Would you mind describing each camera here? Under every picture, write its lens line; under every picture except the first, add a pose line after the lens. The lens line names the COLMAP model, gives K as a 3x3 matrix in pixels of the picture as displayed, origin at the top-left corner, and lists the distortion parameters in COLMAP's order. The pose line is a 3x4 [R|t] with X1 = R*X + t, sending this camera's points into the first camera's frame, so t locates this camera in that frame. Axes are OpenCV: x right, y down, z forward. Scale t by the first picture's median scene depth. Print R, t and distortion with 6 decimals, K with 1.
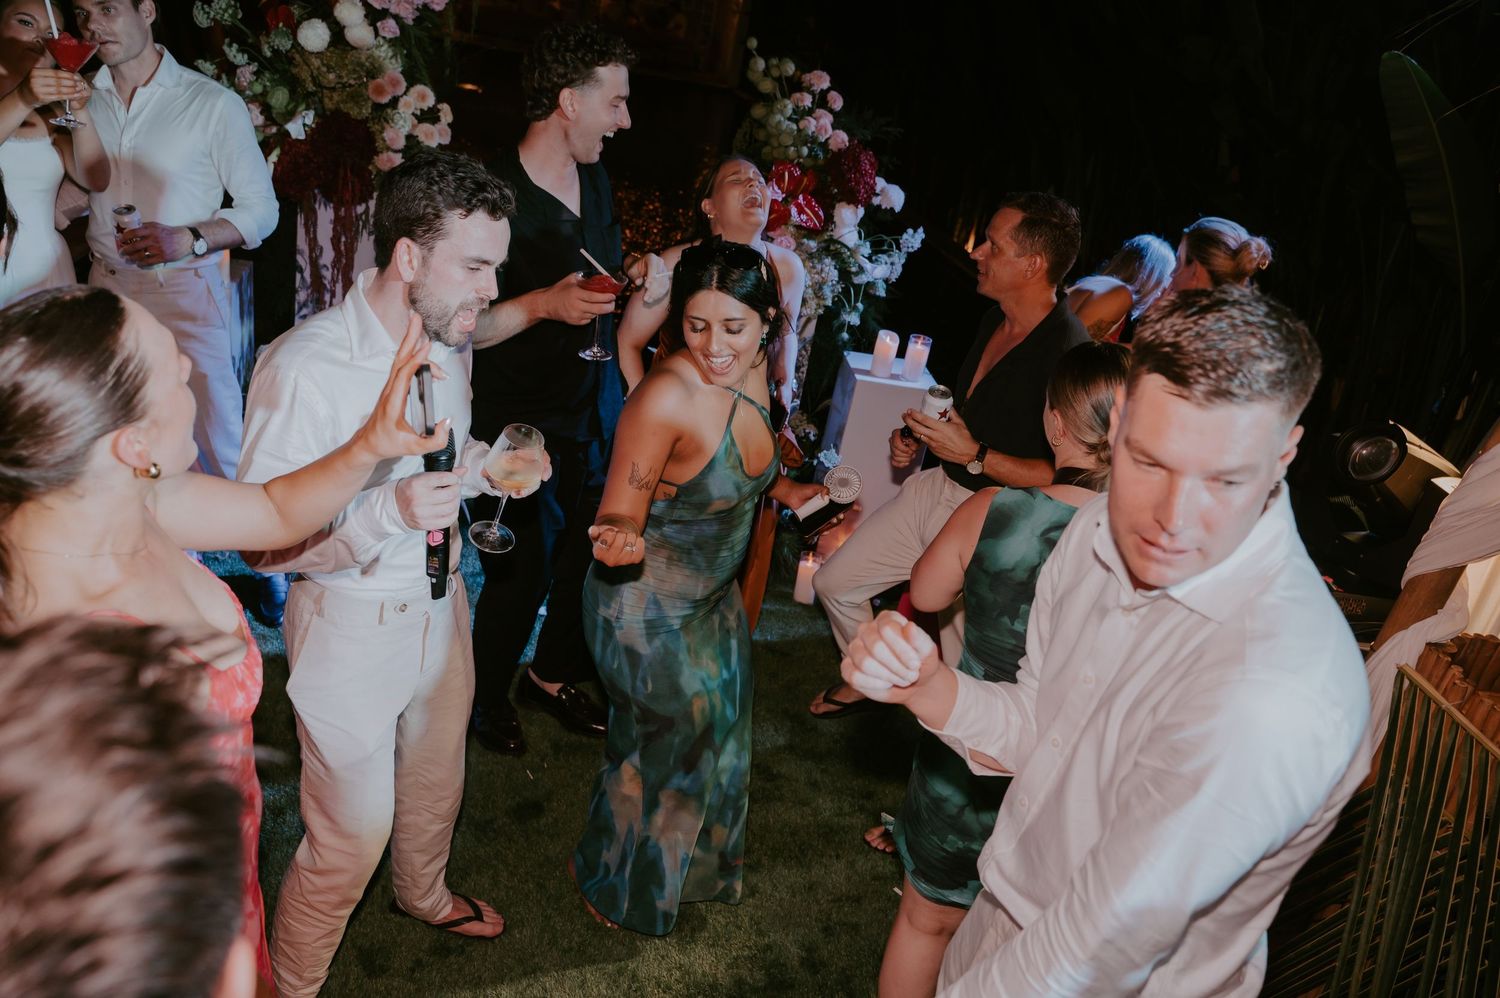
lens RADIAL K [[1193.8, 0, 740.4], [0, 1193.8, 502.4], [0, 0, 1]] dist [0.004372, -0.007691]
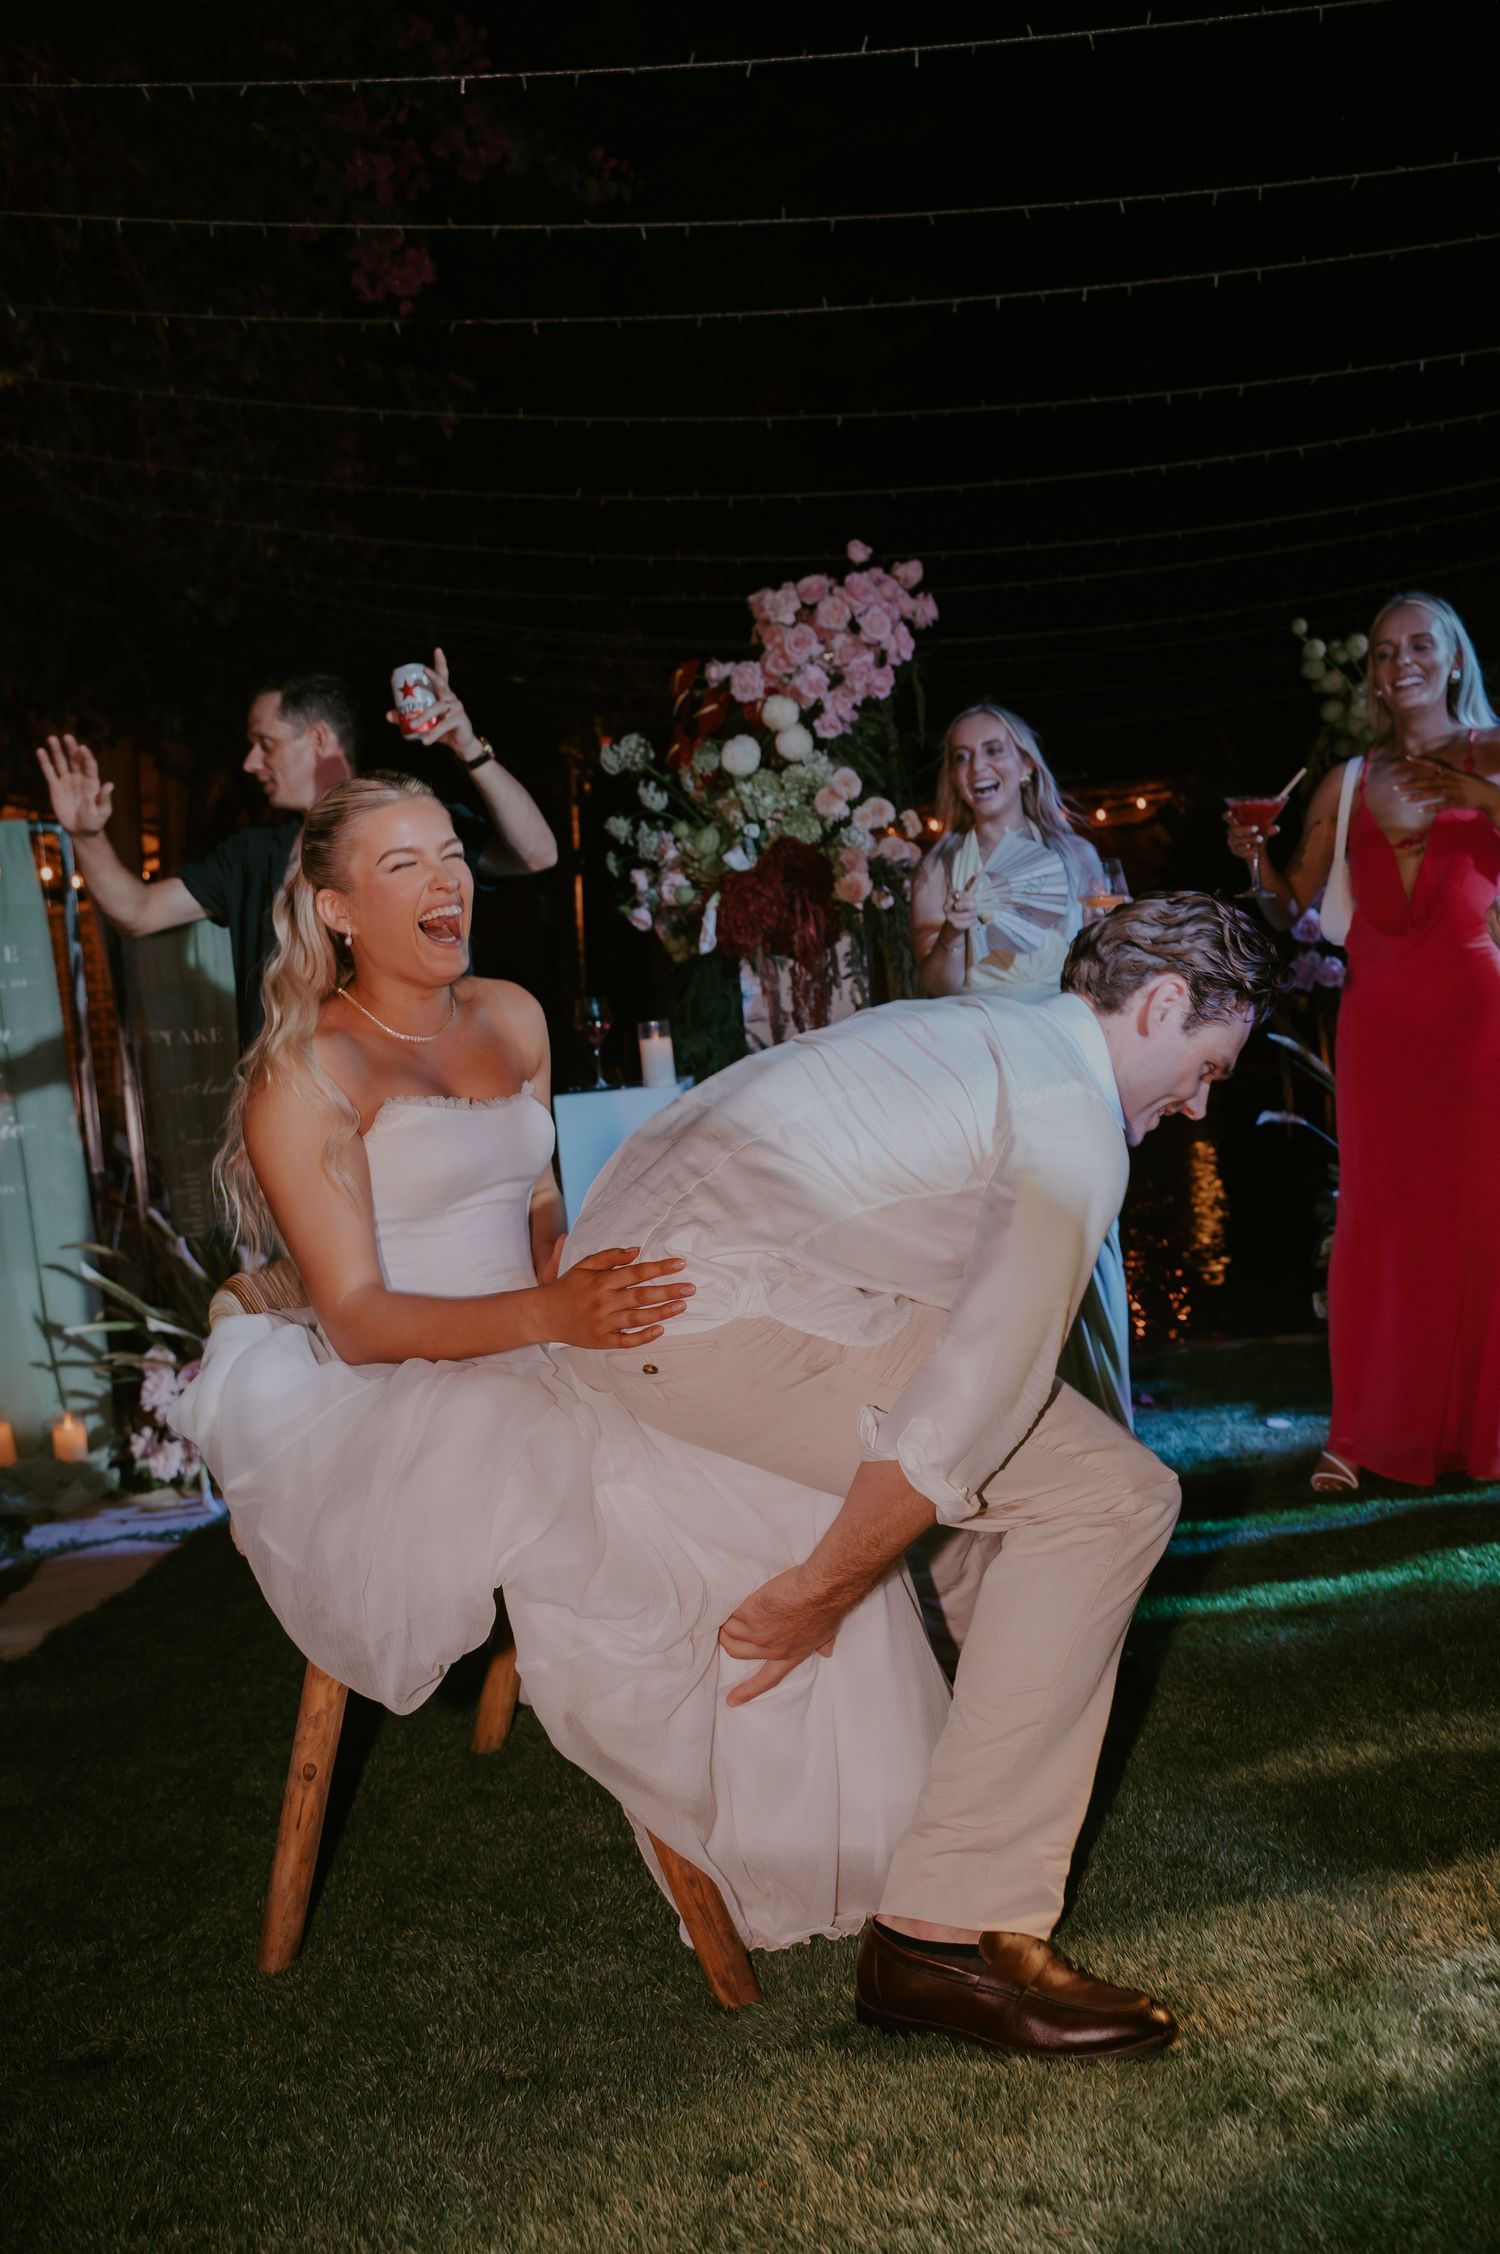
lens RADIAL K [[1793.9, 0, 750.4], [0, 1793.9, 1102.7], [0, 0, 1]] dist [0.004372, -0.007691]
pose [[0.943870, -0.243763, -0.222911, -0.132464], [0.141690, 0.908384, -0.393399, 0.259344], [0.298385, 0.339733, 0.891935, 0.025010]]
